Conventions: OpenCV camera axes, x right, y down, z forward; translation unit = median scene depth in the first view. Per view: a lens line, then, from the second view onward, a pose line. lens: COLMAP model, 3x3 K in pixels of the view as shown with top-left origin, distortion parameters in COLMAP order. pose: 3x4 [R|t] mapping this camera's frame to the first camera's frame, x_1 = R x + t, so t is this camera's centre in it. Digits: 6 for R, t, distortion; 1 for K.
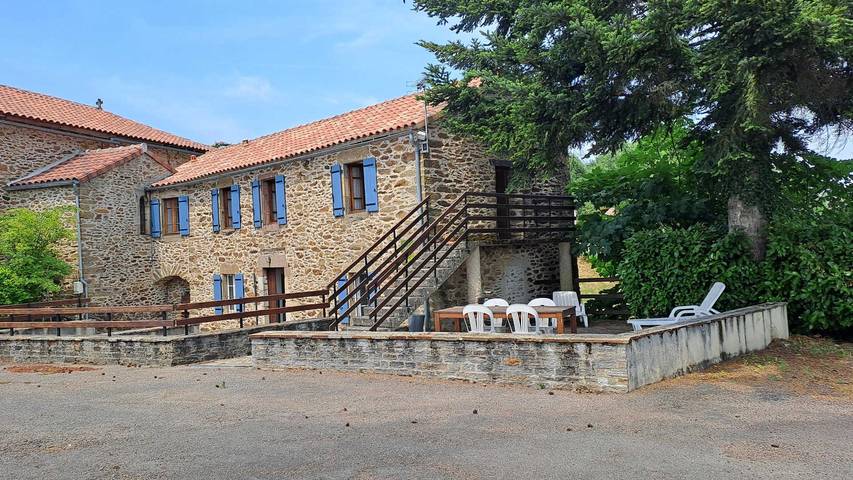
lens RADIAL K [[1168.3, 0, 426.5], [0, 1168.3, 240.0], [0, 0, 1]] dist [0.016768, 0.004268]
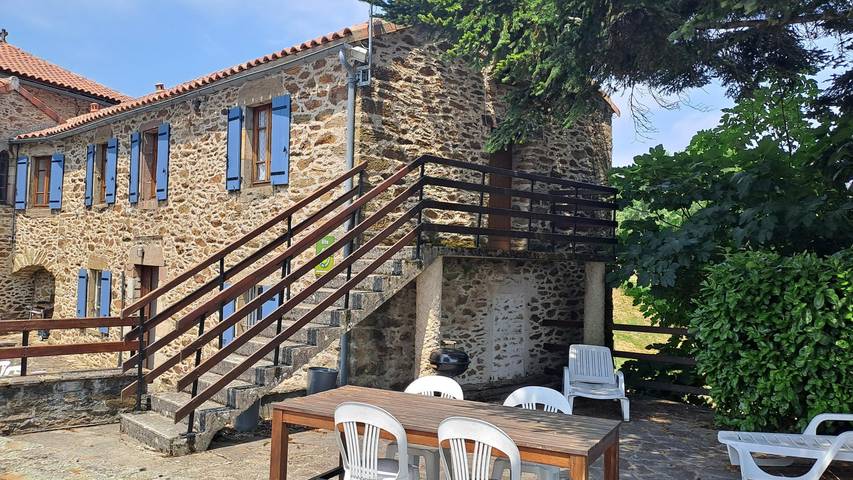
lens RADIAL K [[1168.3, 0, 426.5], [0, 1168.3, 240.0], [0, 0, 1]] dist [0.016768, 0.004268]
pose [[0.996614, 0.079308, -0.021716, 0.042817], [-0.079475, 0.996813, -0.006952, 0.001753], [0.021095, 0.008654, 0.999740, 0.391268]]
